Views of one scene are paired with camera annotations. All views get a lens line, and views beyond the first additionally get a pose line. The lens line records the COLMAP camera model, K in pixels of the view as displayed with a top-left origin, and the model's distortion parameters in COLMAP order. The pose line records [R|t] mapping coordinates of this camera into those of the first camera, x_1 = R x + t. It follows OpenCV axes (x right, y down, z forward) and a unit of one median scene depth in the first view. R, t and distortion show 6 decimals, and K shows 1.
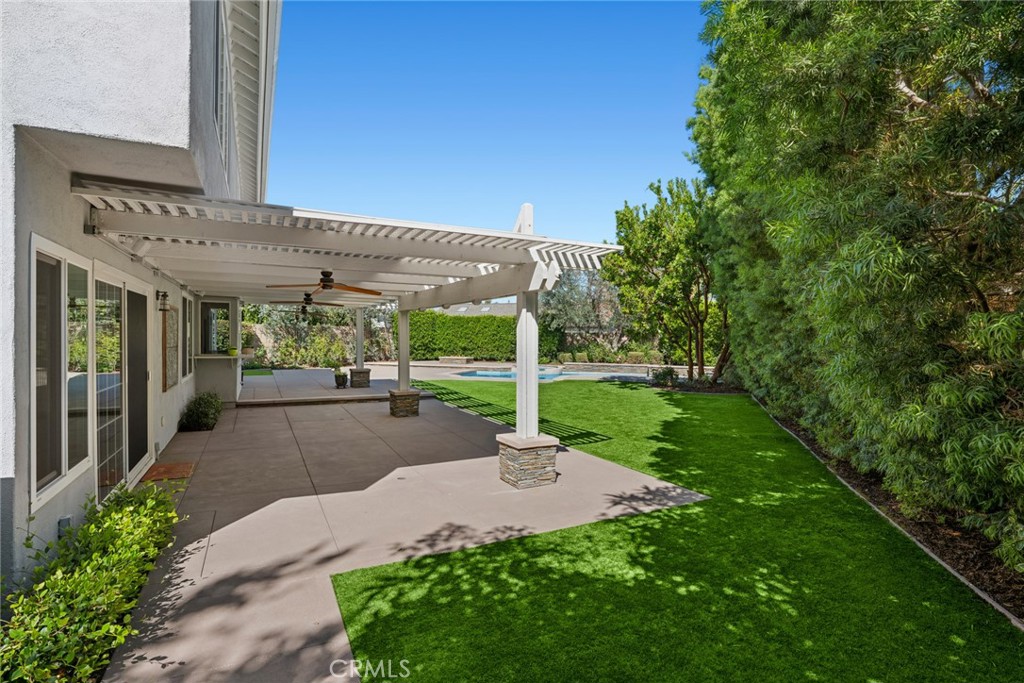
lens RADIAL K [[493.2, 0, 495.7], [0, 493.2, 306.5], [0, 0, 1]] dist [-0.001998, -0.000071]
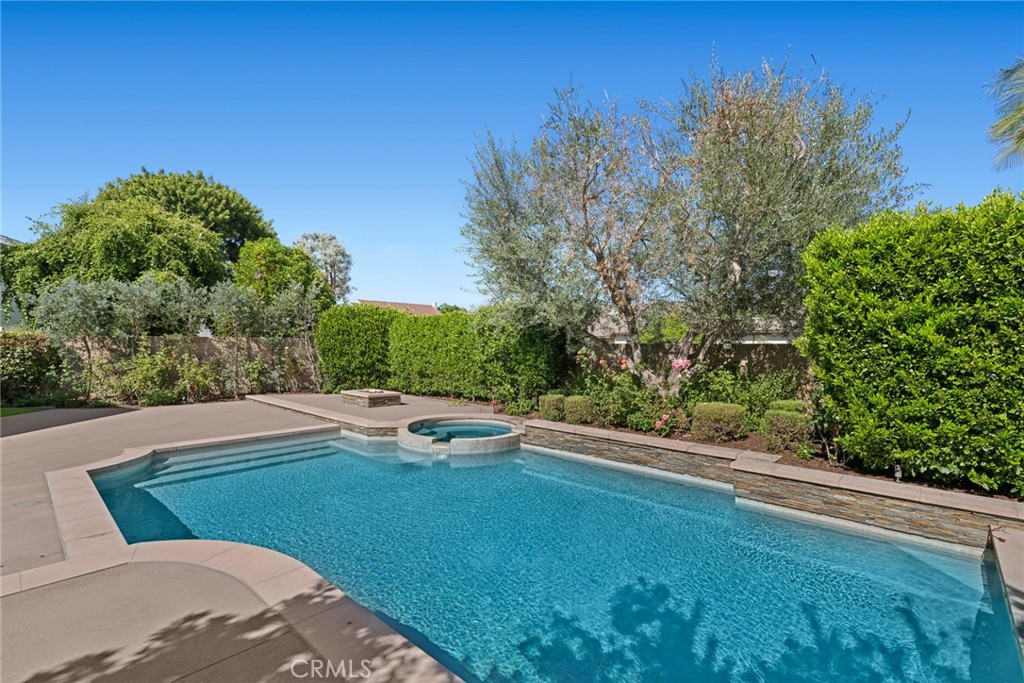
lens RADIAL K [[458.4, 0, 506.8], [0, 458.4, 345.0], [0, 0, 1]] dist [0.002332, -0.000034]
pose [[0.921873, -0.005478, -0.387452, 0.409887], [0.026567, 0.998441, 0.049095, 0.052962], [0.386579, -0.055553, 0.920582, 1.007819]]
